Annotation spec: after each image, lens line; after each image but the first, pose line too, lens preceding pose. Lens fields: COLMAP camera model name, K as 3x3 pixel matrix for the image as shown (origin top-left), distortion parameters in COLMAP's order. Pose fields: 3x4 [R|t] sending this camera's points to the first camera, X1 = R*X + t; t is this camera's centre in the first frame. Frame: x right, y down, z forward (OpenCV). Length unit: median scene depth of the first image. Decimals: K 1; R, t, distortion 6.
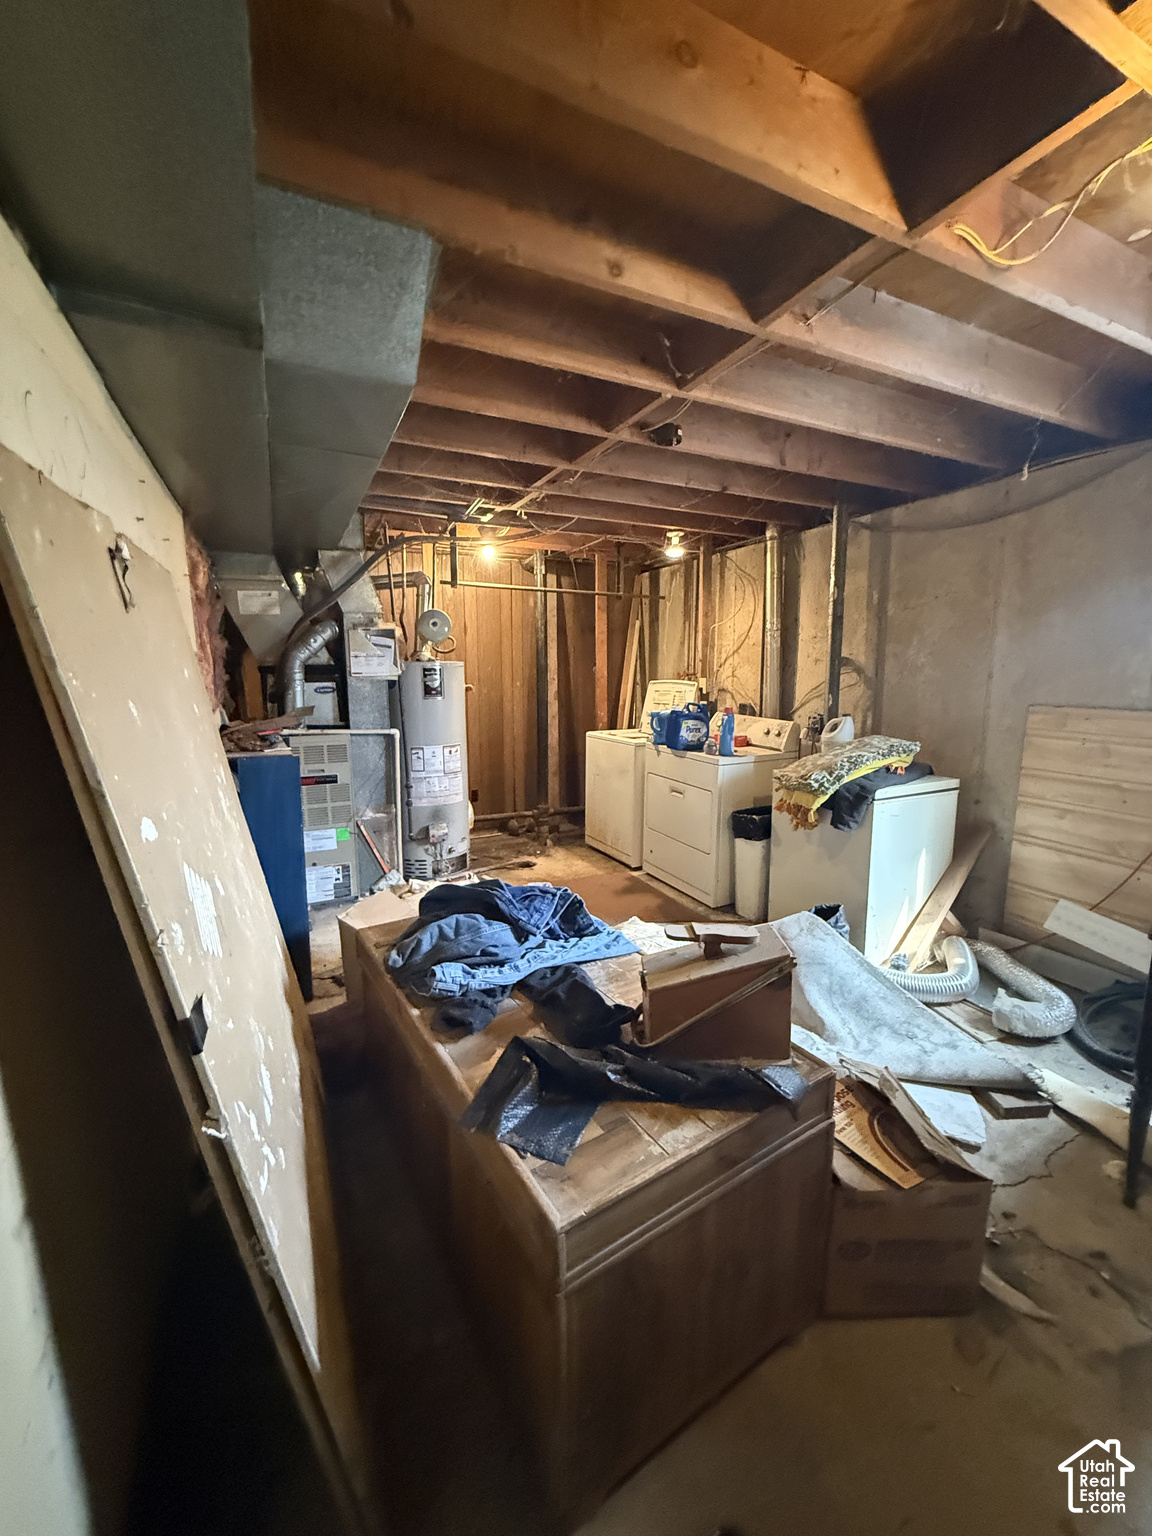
lens RADIAL K [[609.0, 0, 576.5], [0, 609.0, 760.6], [0, 0, 1]] dist [0.000863, 0.000134]
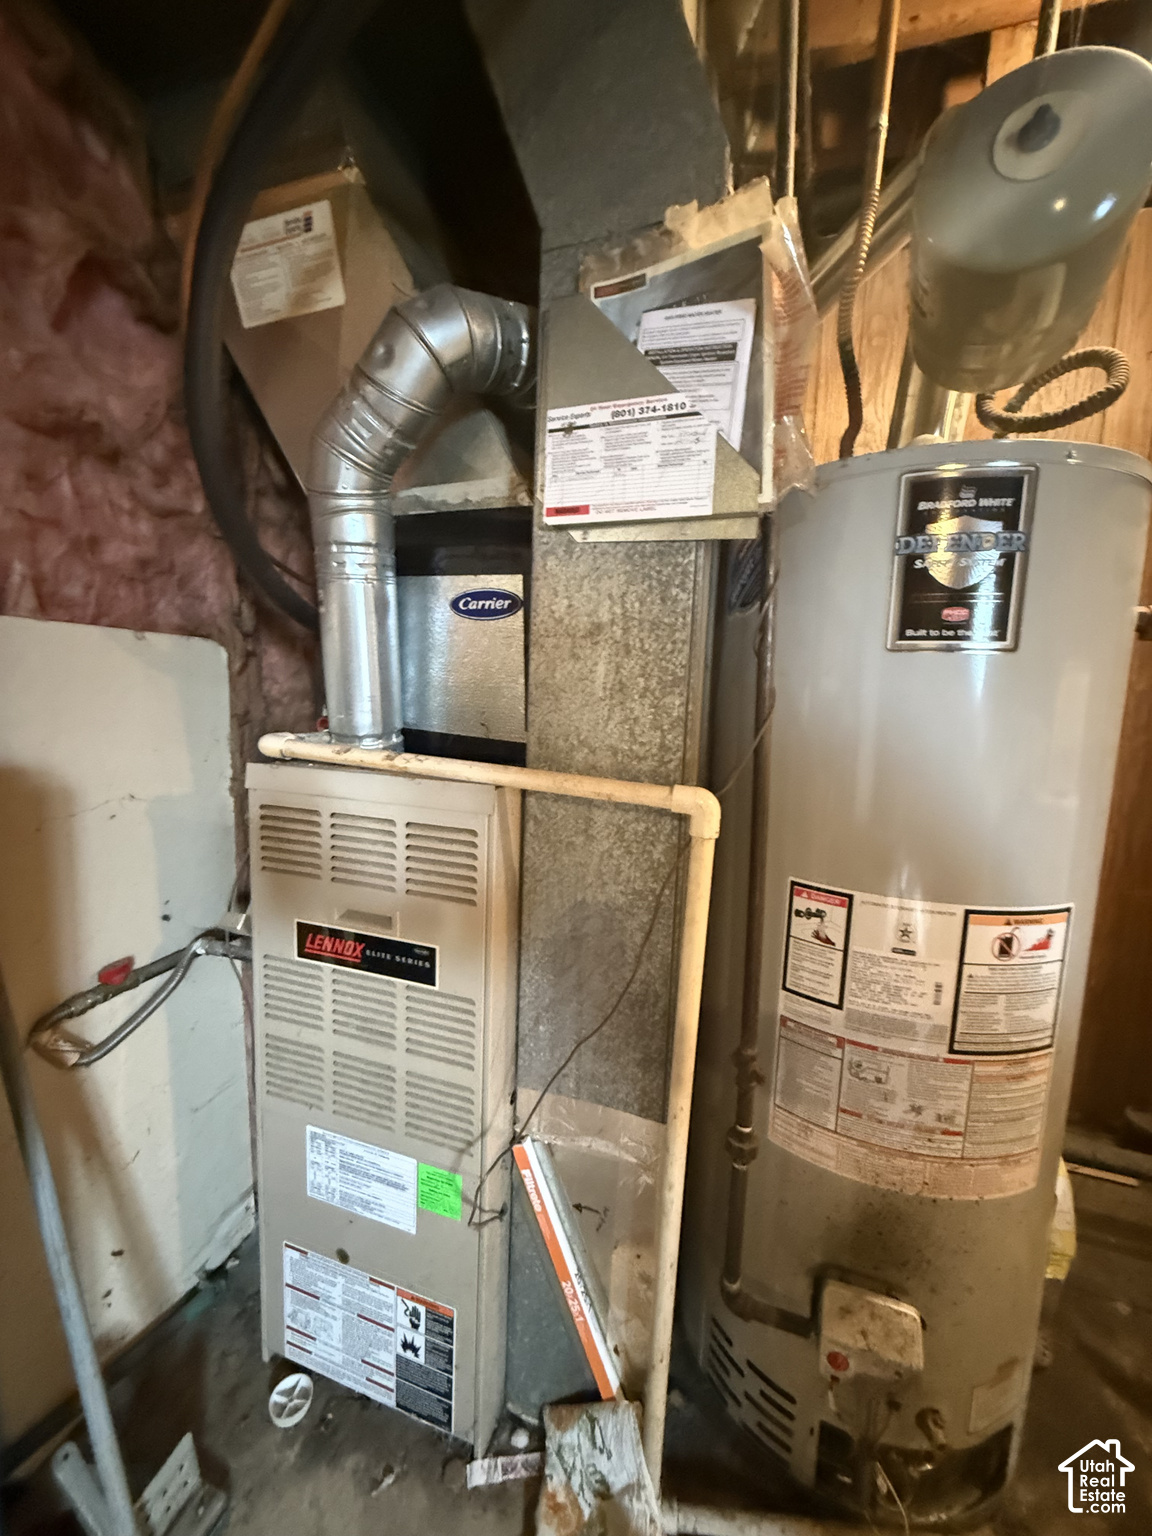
lens RADIAL K [[609.0, 0, 574.2], [0, 609.0, 766.0], [0, 0, 1]] dist [0.000863, 0.000134]
pose [[0.723725, 0.115700, -0.680320, -0.188040], [-0.143265, 0.989557, 0.015886, -0.054059], [0.675053, 0.085969, 0.732743, 0.795009]]
